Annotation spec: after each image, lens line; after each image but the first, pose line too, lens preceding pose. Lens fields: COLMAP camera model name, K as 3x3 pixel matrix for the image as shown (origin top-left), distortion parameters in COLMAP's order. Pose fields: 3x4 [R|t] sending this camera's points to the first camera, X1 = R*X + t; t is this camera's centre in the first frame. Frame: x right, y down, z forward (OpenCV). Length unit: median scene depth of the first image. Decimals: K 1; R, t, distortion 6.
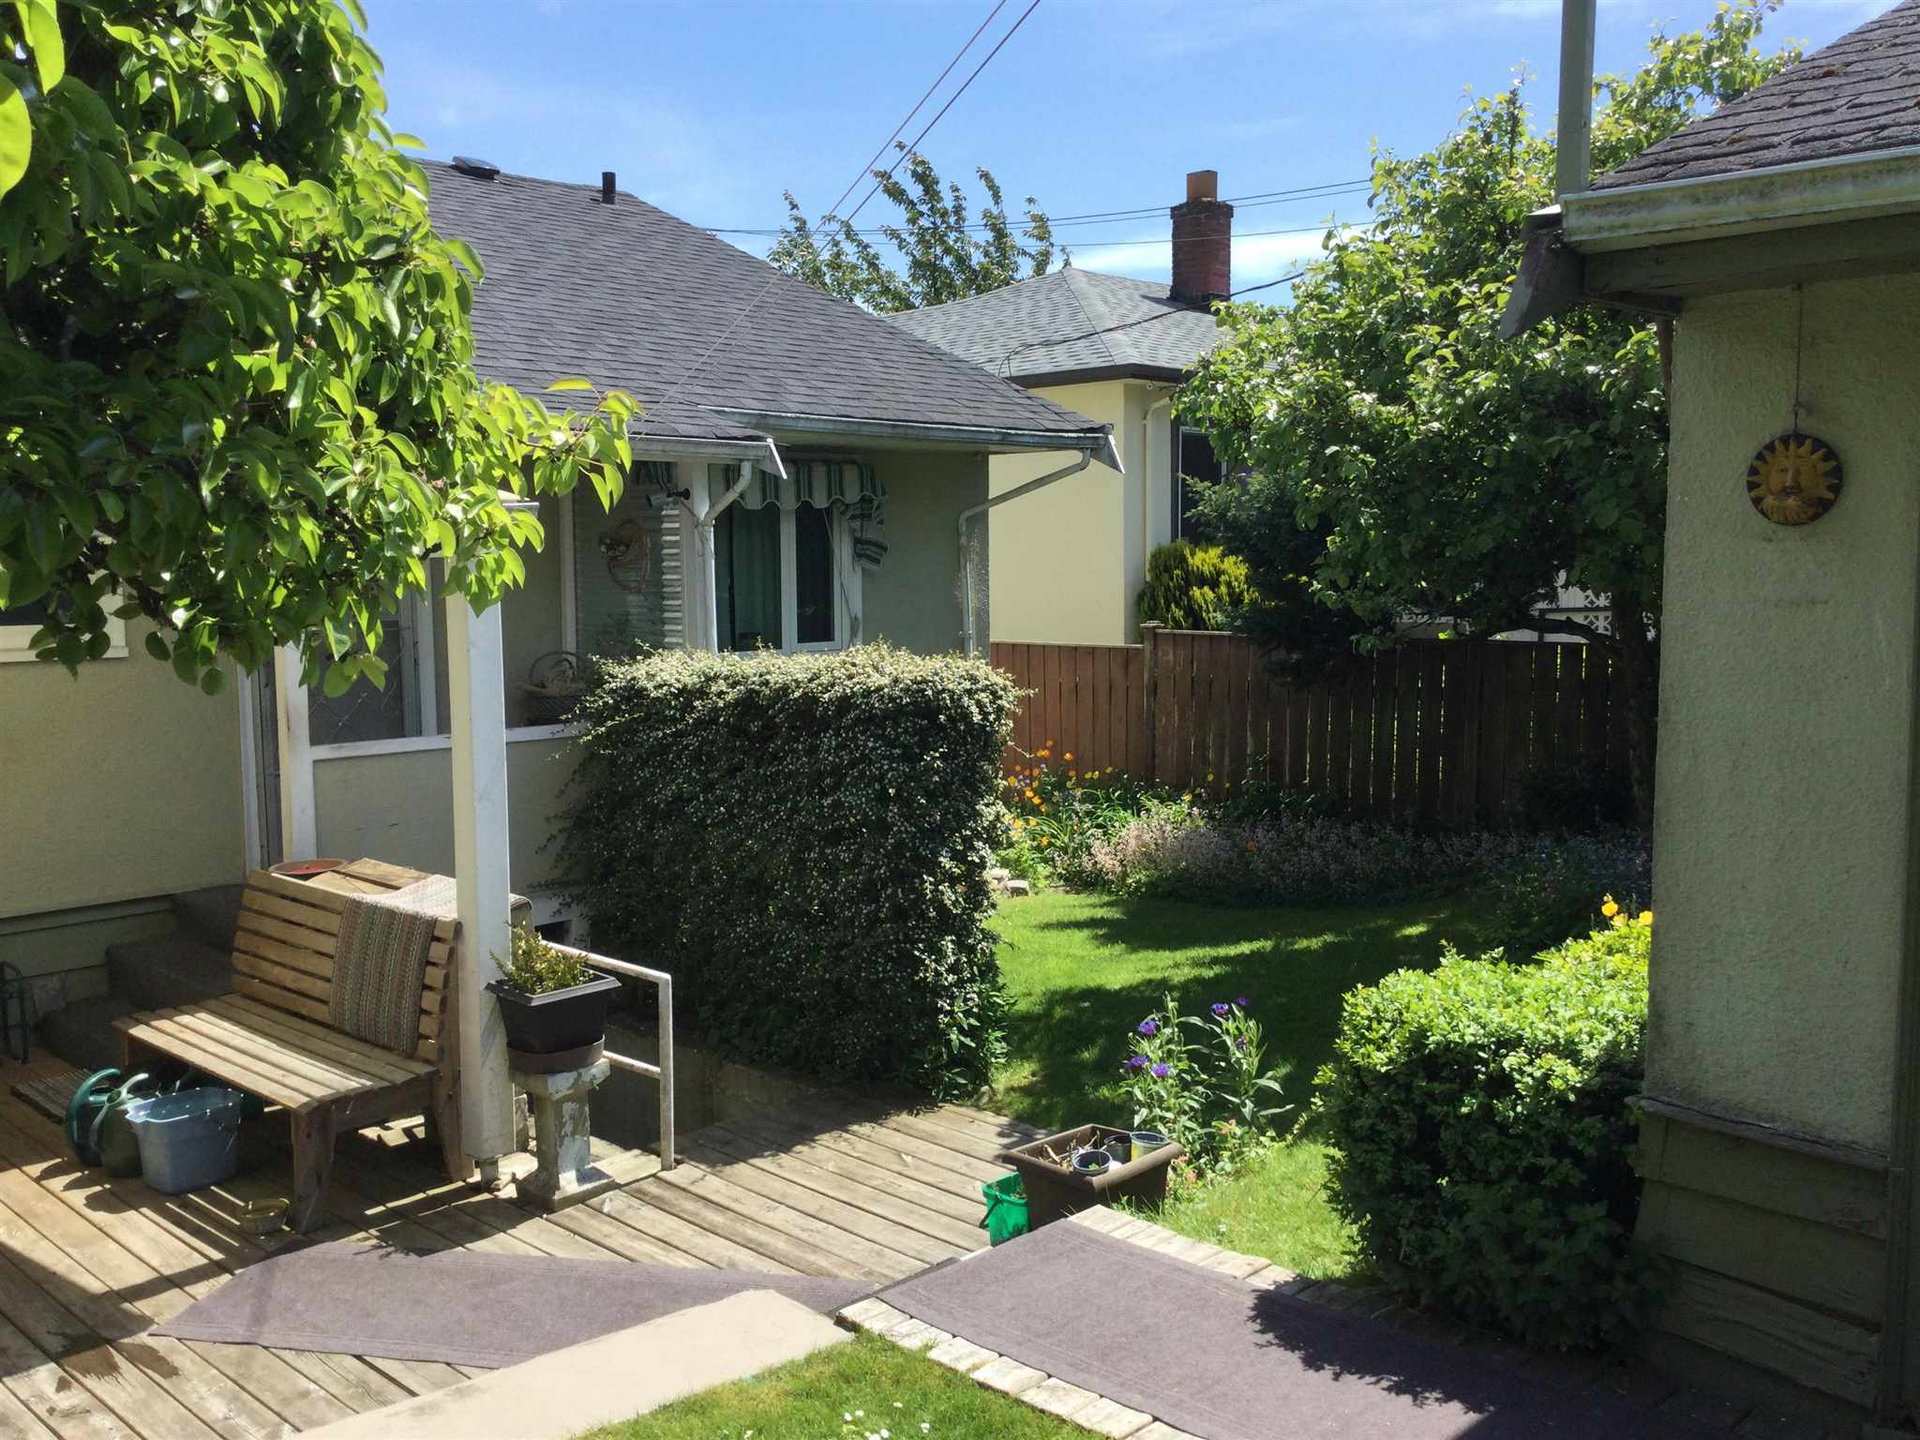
lens RADIAL K [[1714.9, 0, 960.0], [0, 1714.9, 720.0], [0, 0, 1]] dist [0.118883, -0.208991]
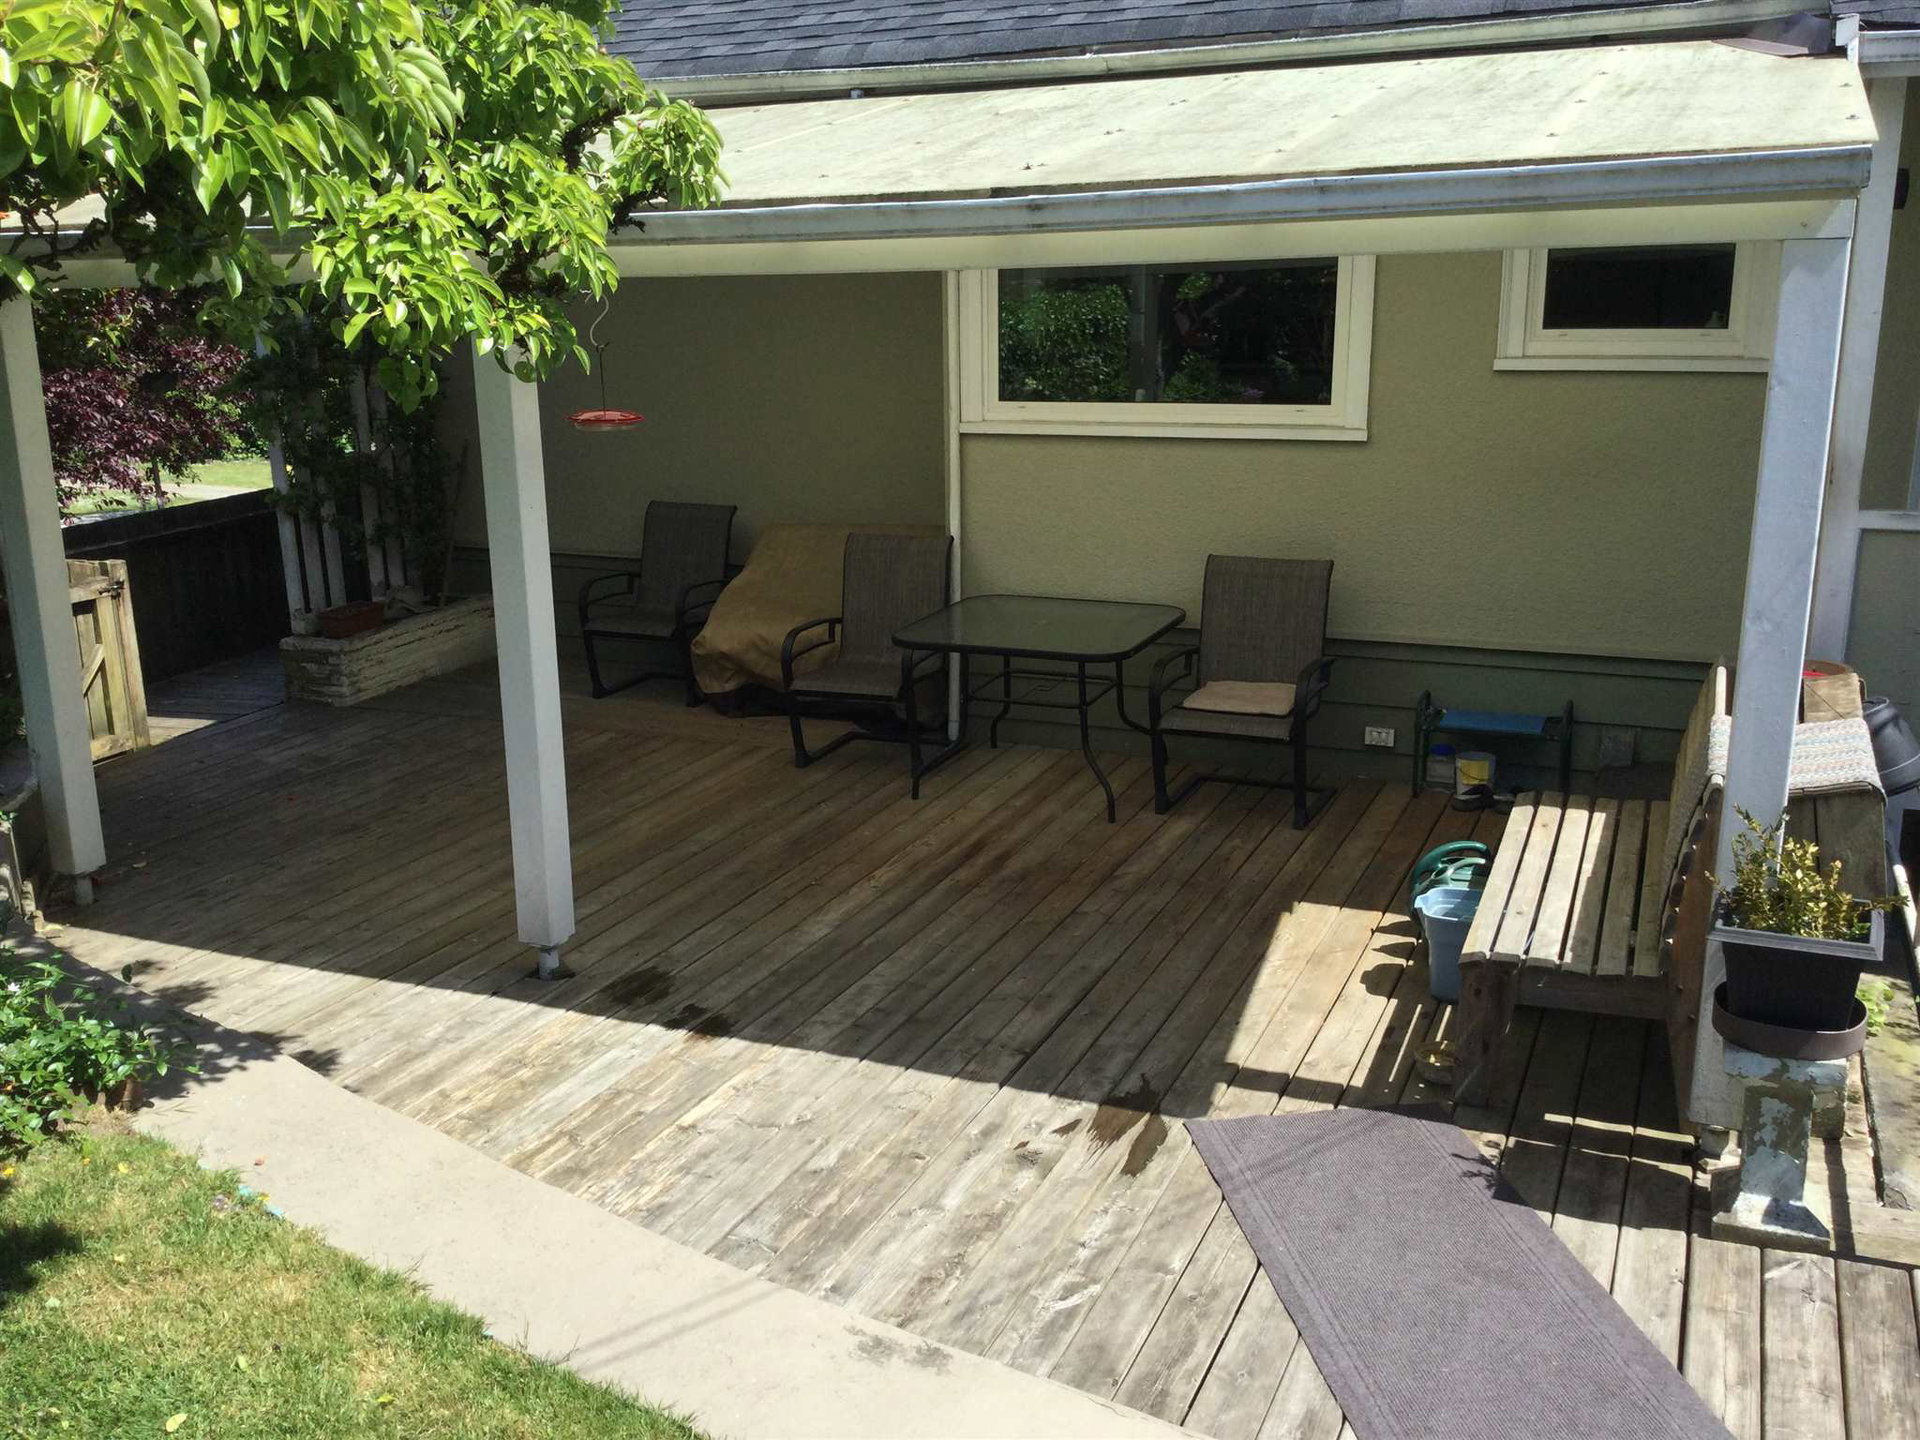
lens RADIAL K [[1730.1, 0, 956.9], [0, 1730.1, 688.8], [0, 0, 1]] dist [0.120753, -0.226375]
pose [[0.350950, 0.219794, -0.910233, 0.213793], [-0.077886, 0.975546, 0.205535, -0.038924], [0.933149, -0.001238, 0.359487, 0.426772]]
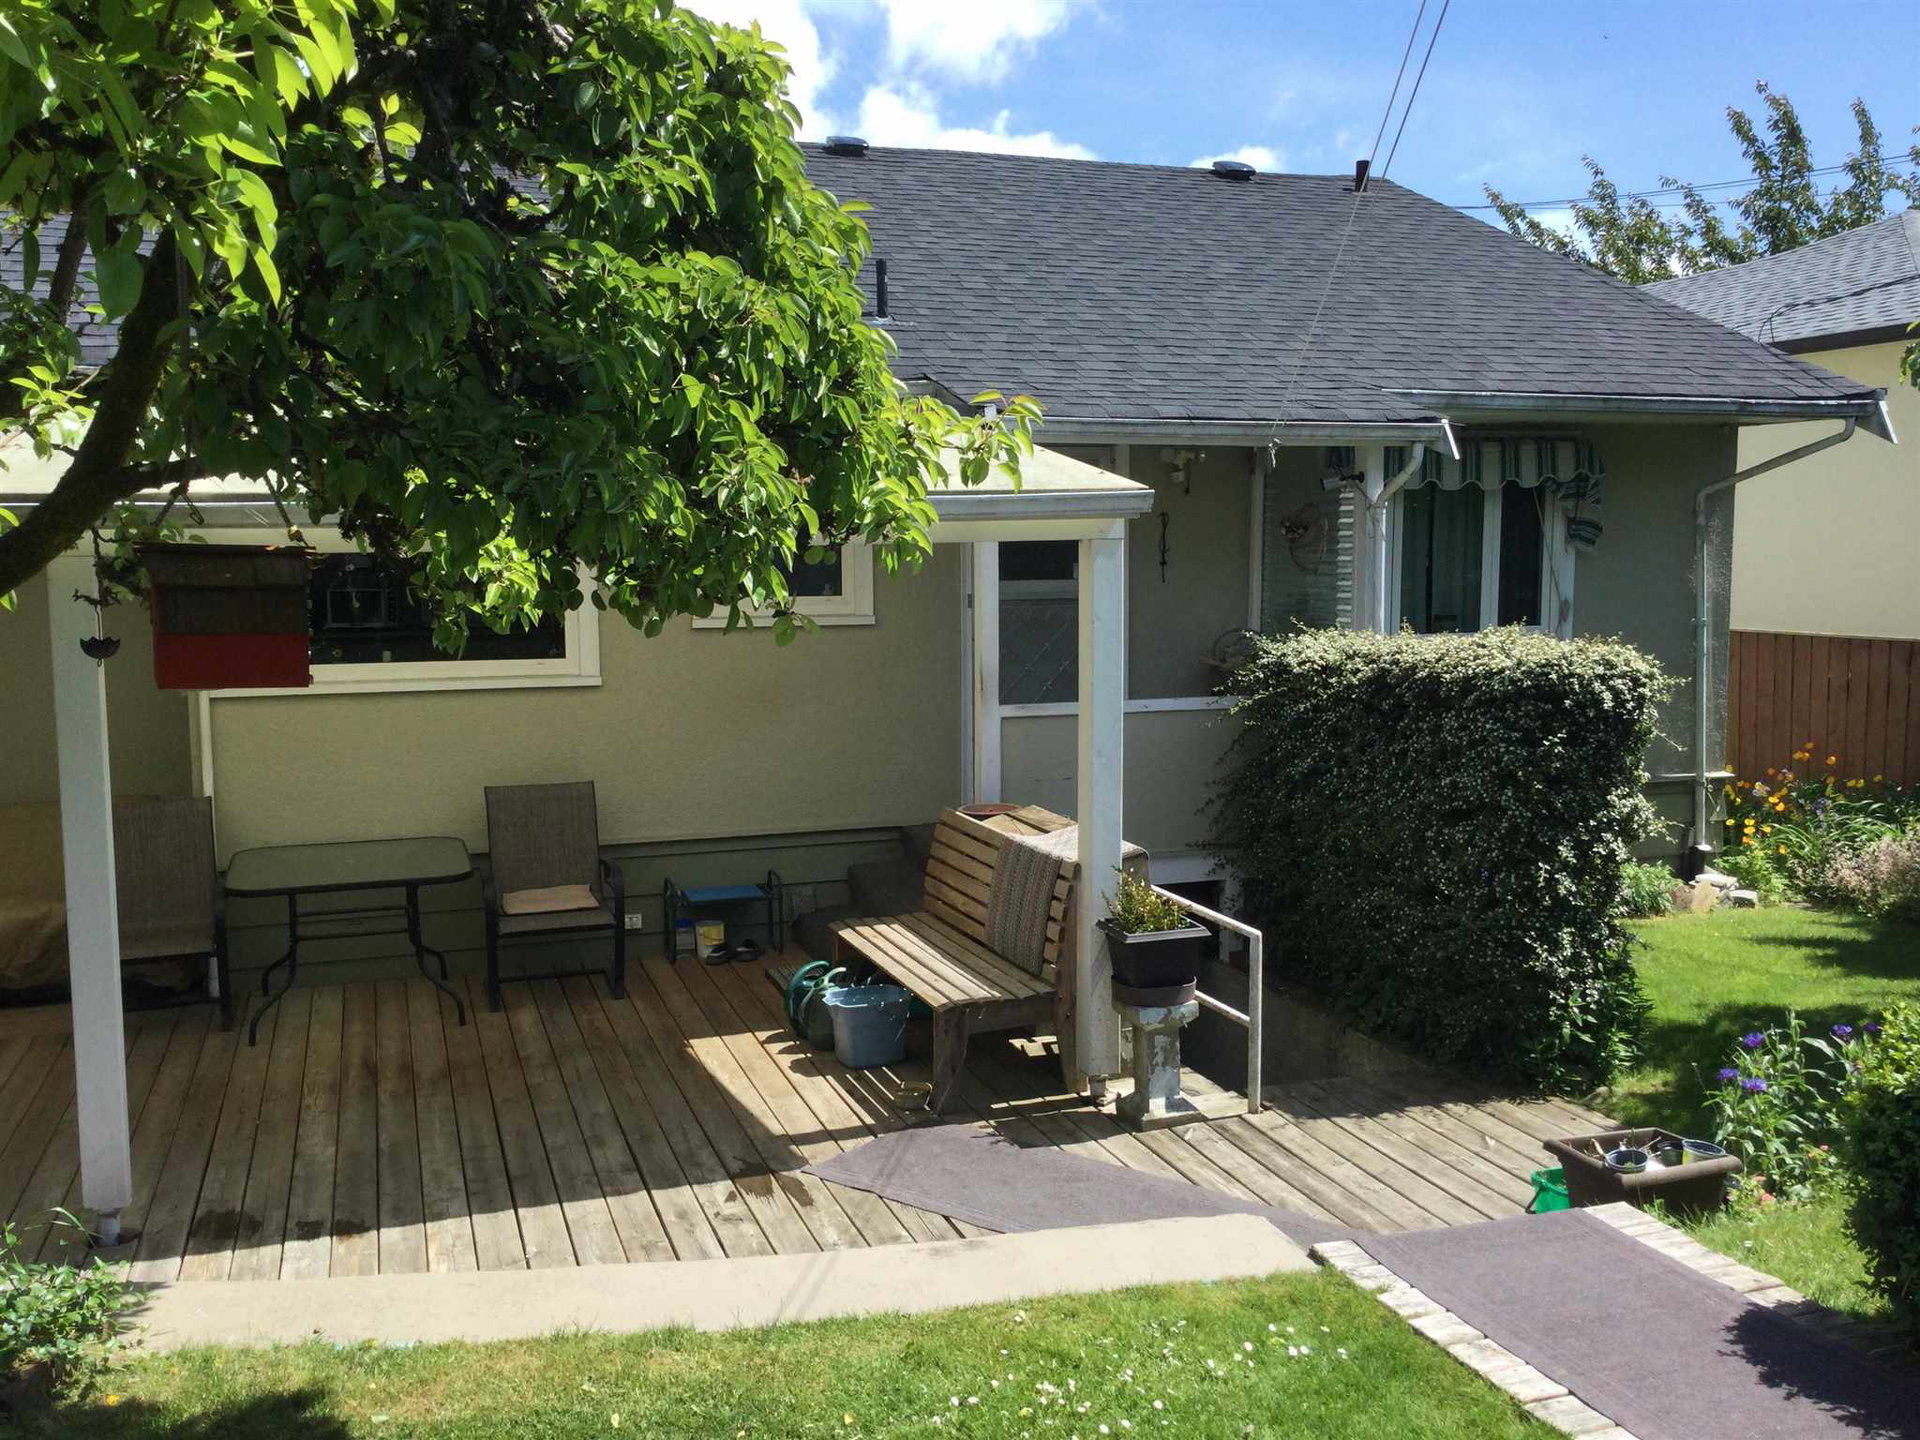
lens RADIAL K [[1714.9, 0, 960.0], [0, 1714.9, 720.0], [0, 0, 1]] dist [0.118883, -0.208991]
pose [[0.895321, 0.047397, -0.442893, 0.122180], [-0.043198, 0.998875, 0.019570, 0.004291], [0.443322, 0.001611, 0.896361, -0.034167]]
